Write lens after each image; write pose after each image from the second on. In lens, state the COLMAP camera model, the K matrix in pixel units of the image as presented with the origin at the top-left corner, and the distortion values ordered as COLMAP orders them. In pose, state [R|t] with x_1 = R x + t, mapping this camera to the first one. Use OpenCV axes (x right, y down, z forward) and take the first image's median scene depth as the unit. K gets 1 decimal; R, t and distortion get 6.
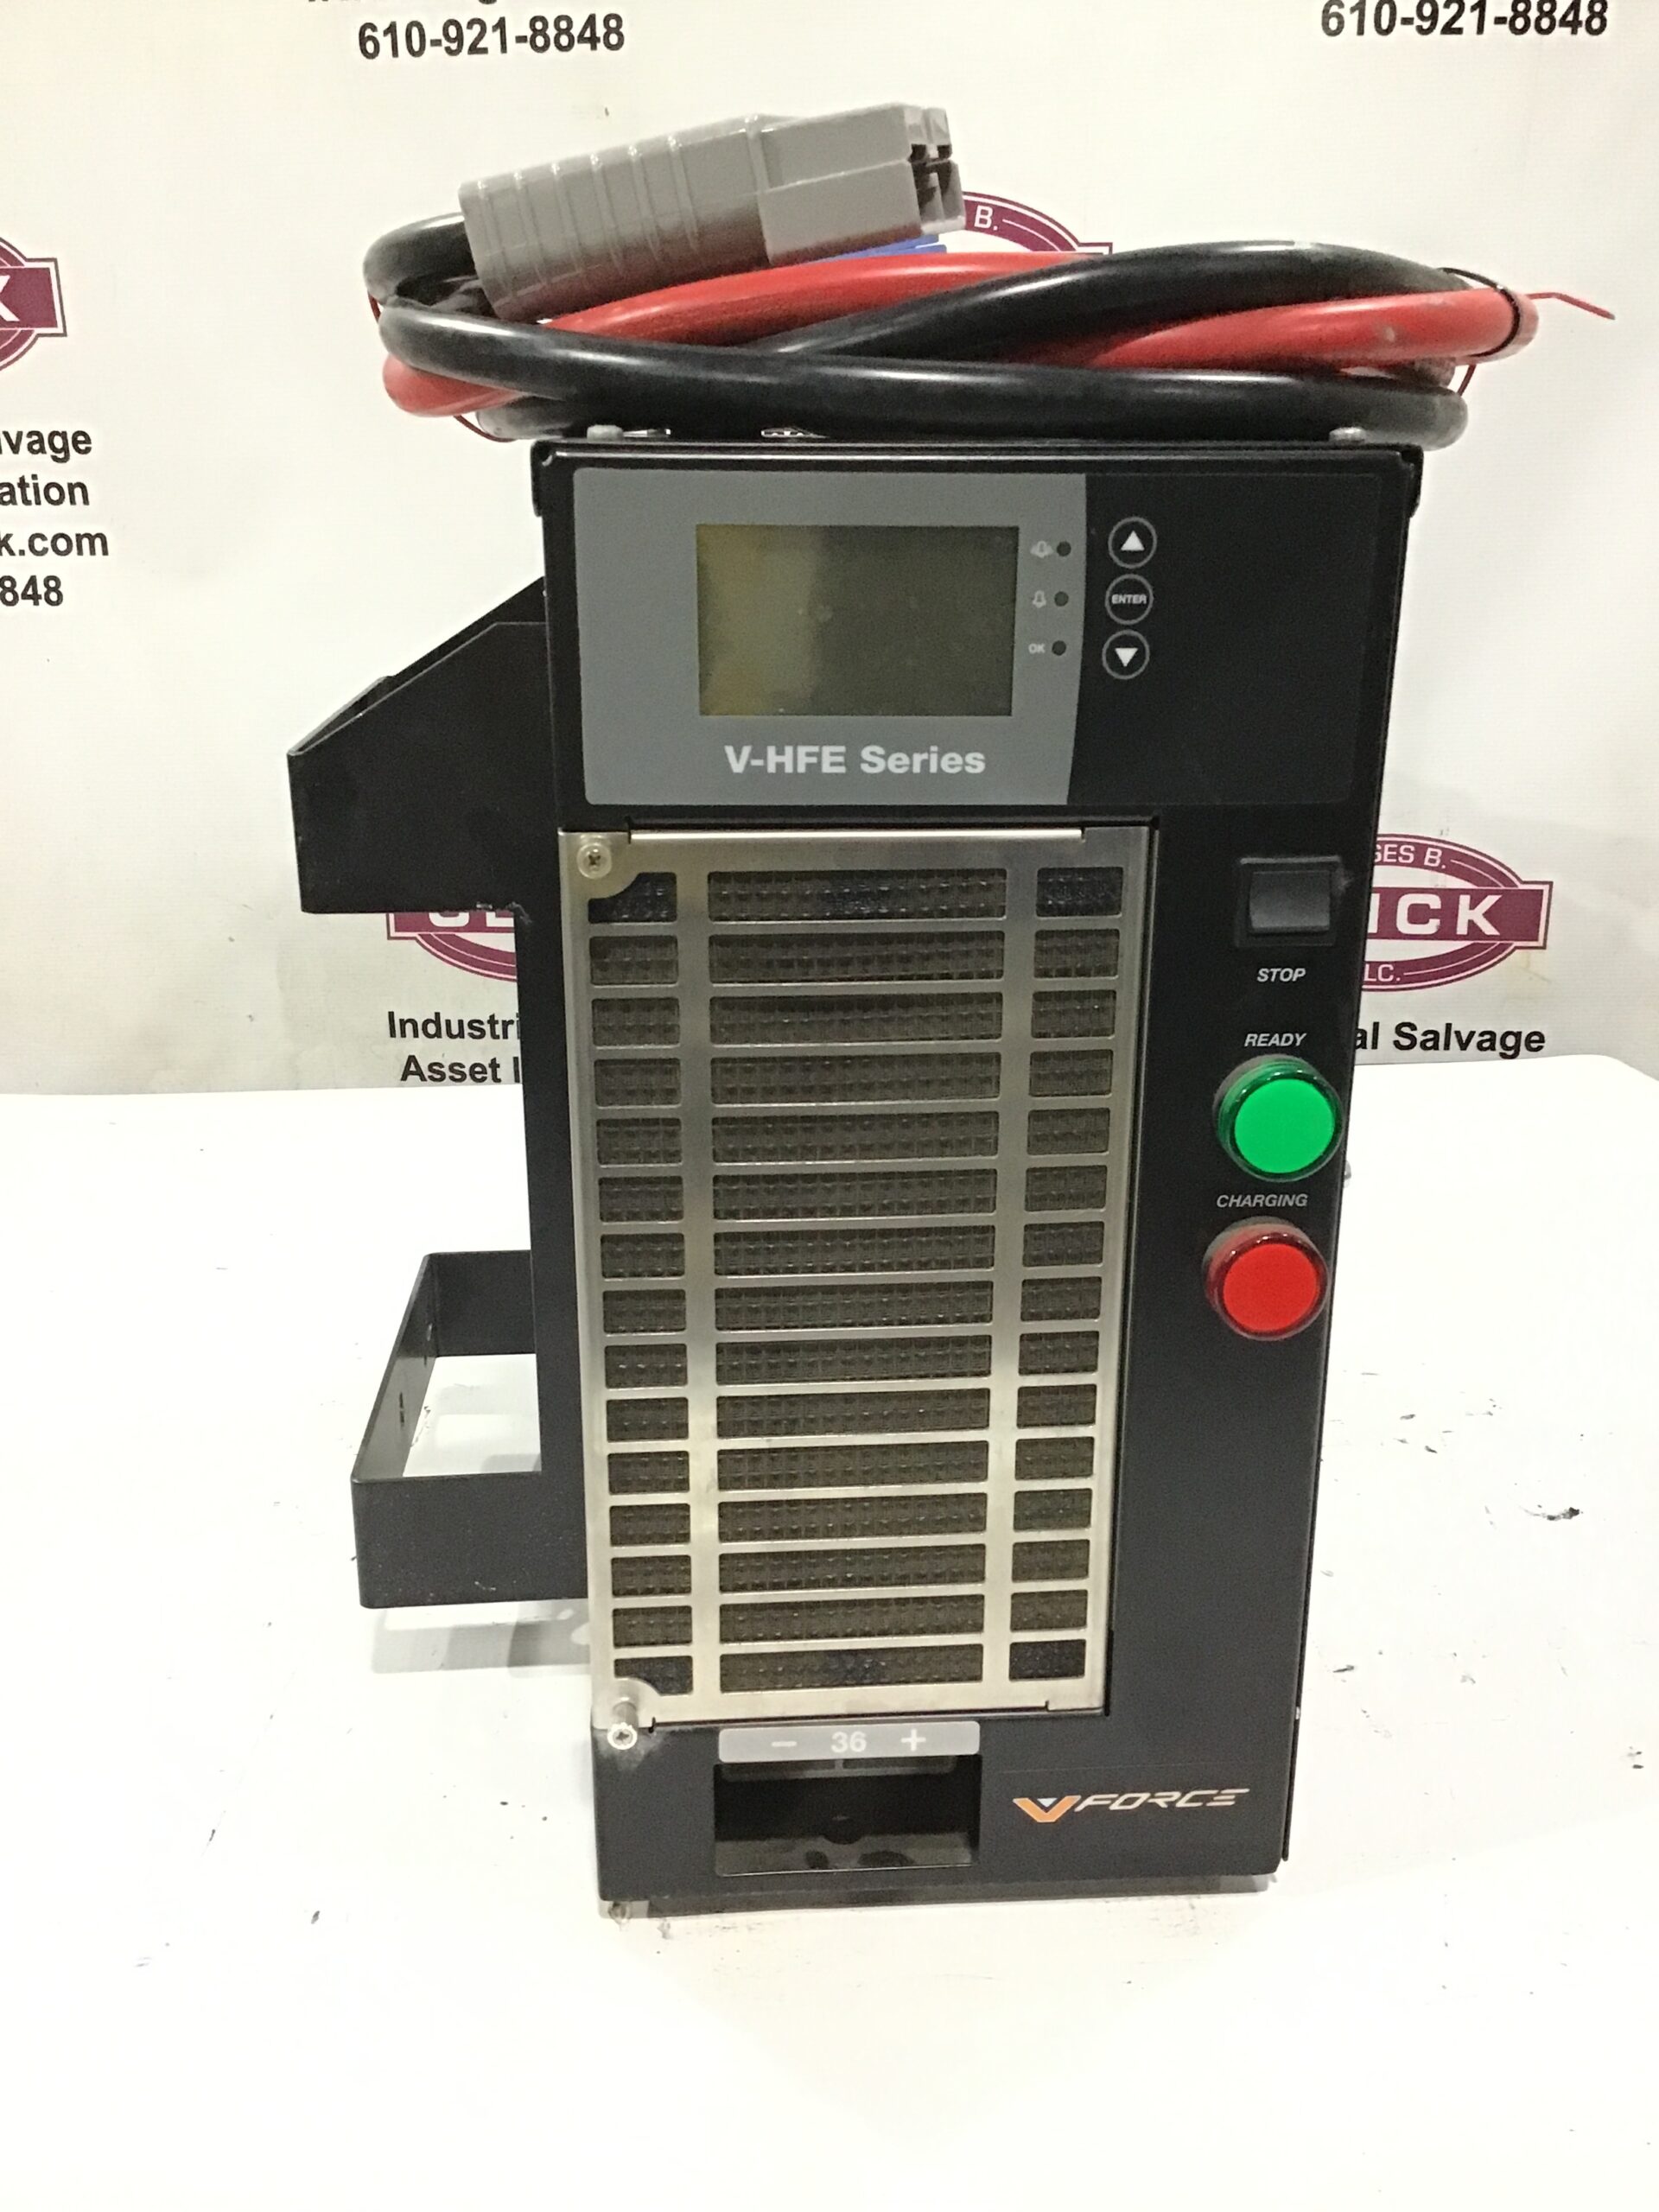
lens RADIAL K [[1961.4, 0, 848.2], [0, 1961.4, 1108.7], [0, 0, 1]] dist [0.115224, -0.222272]
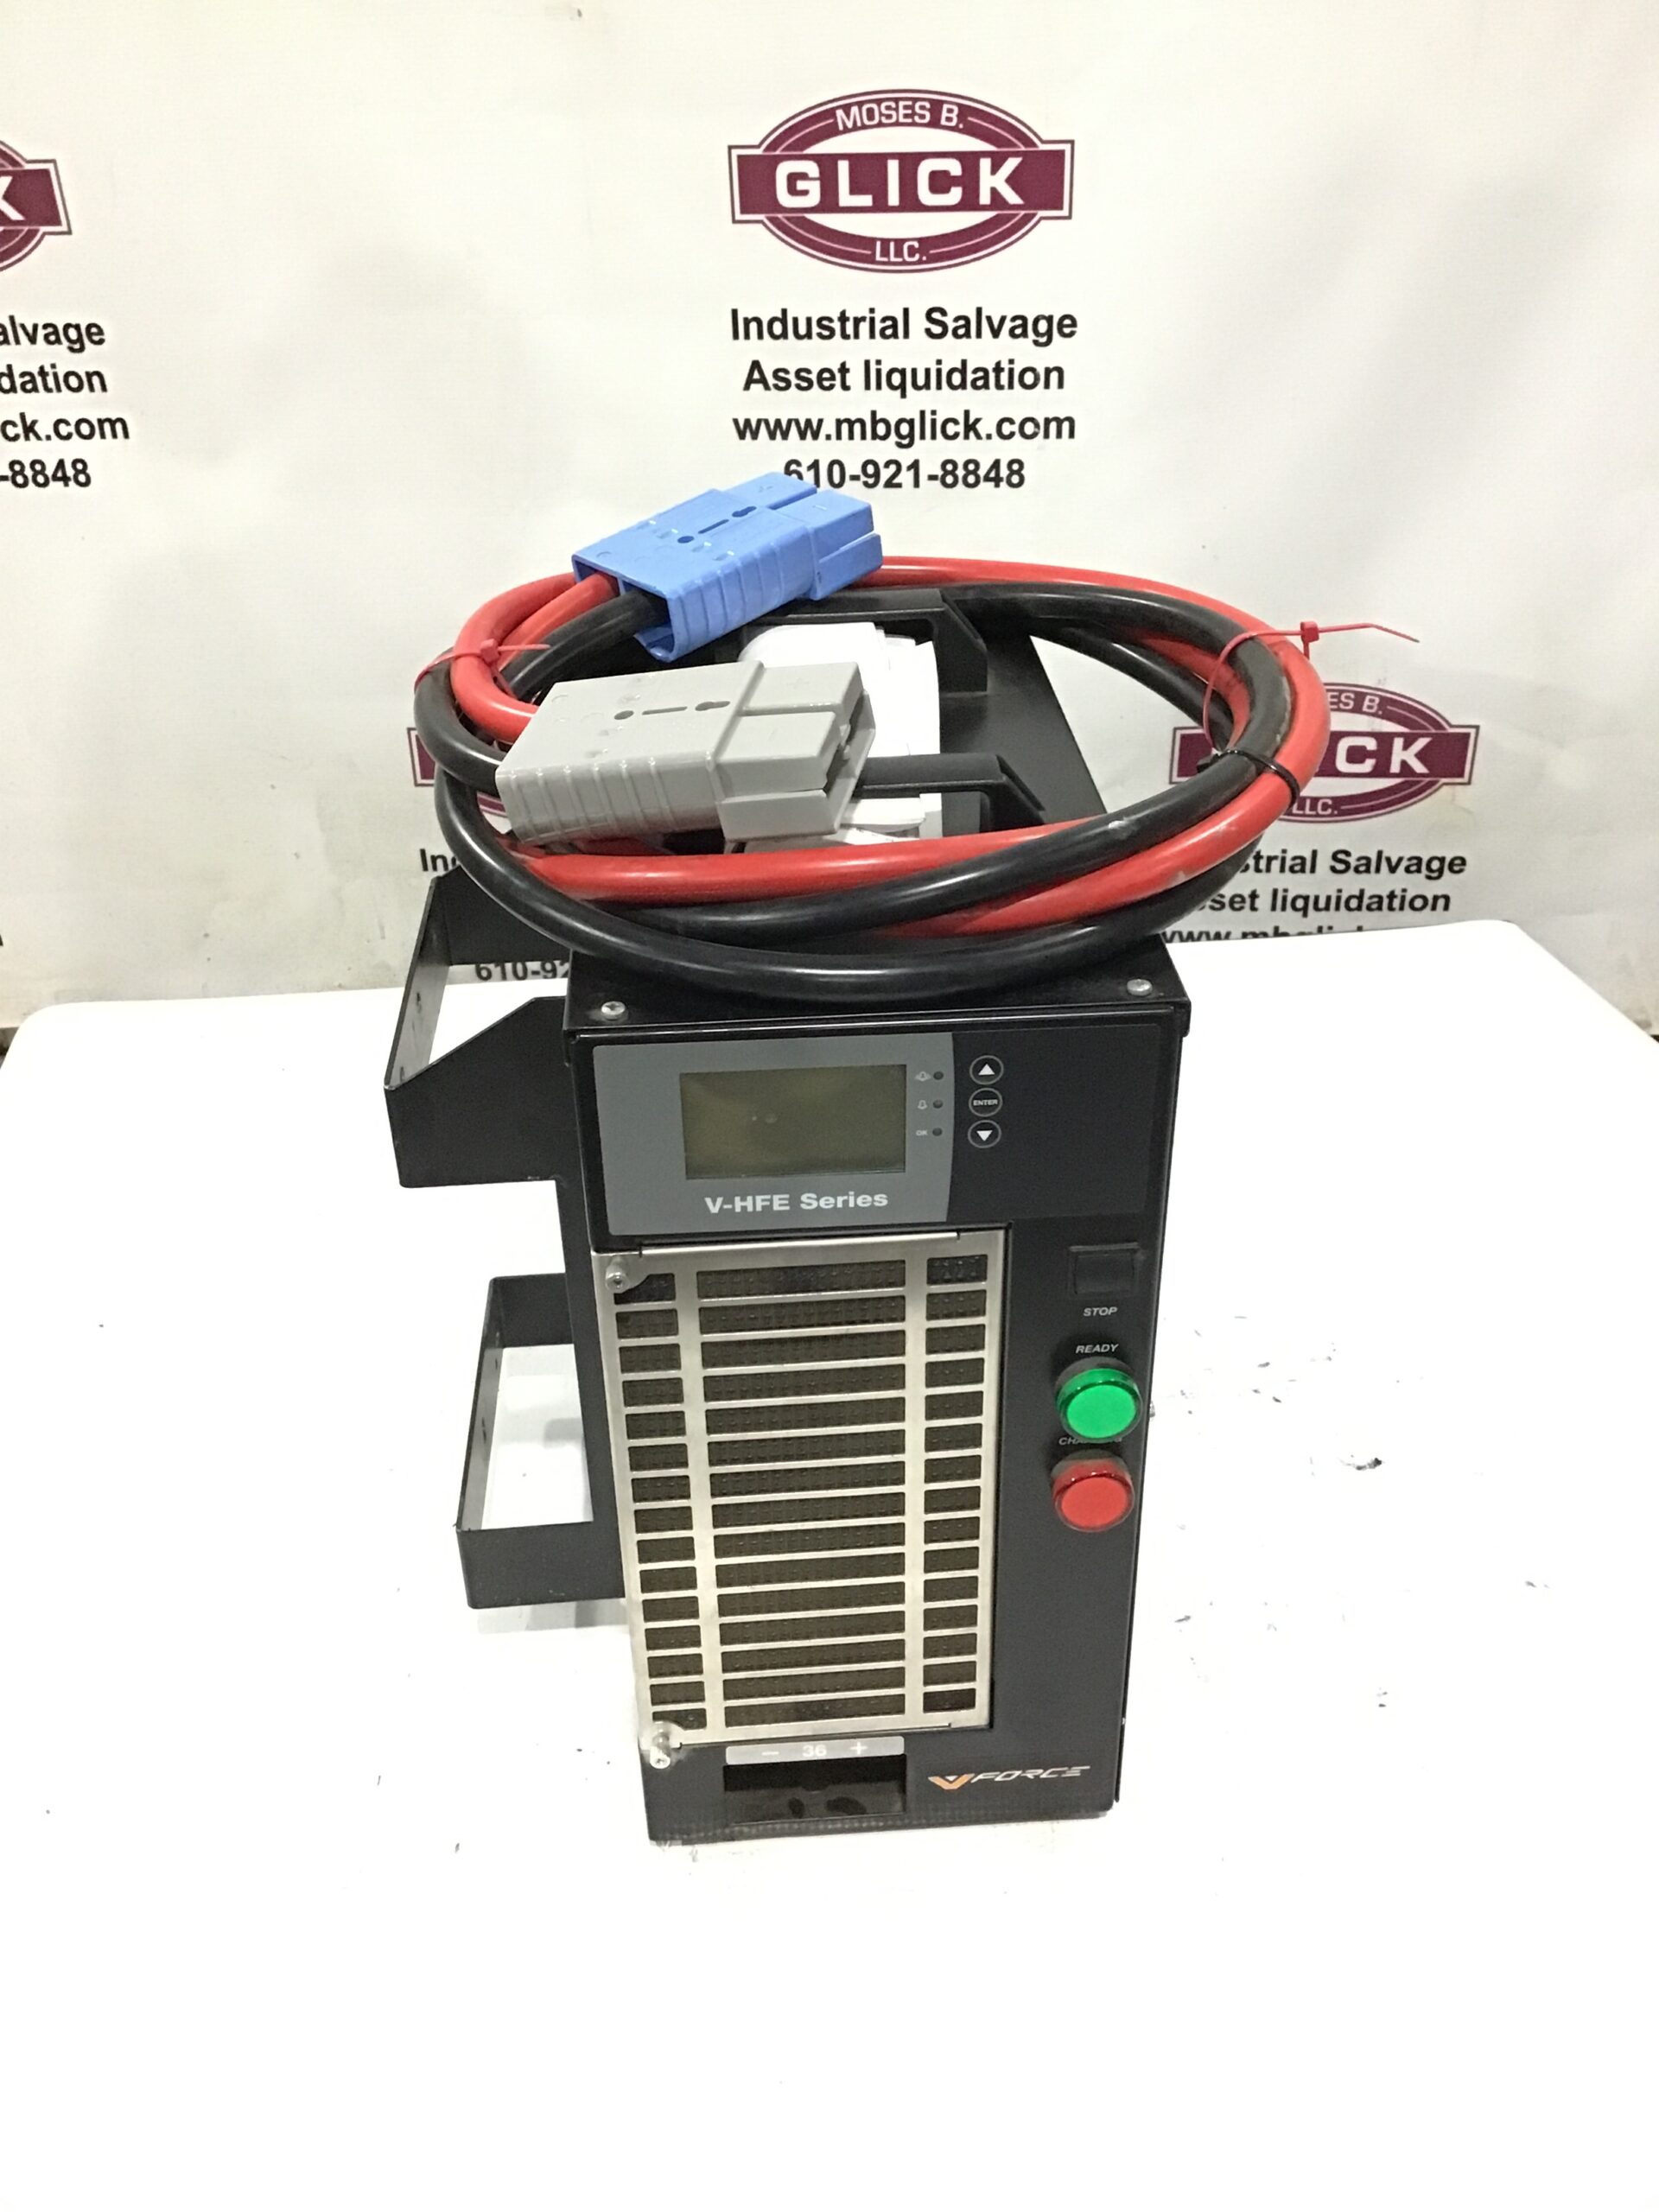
lens RADIAL K [[1961.4, 0, 848.2], [0, 1961.4, 1108.7], [0, 0, 1]] dist [0.115224, -0.222272]
pose [[0.999815, -0.015285, -0.011669, 0.018373], [0.017633, 0.970815, 0.239182, -0.182185], [0.007673, -0.239343, 0.970905, -0.114649]]
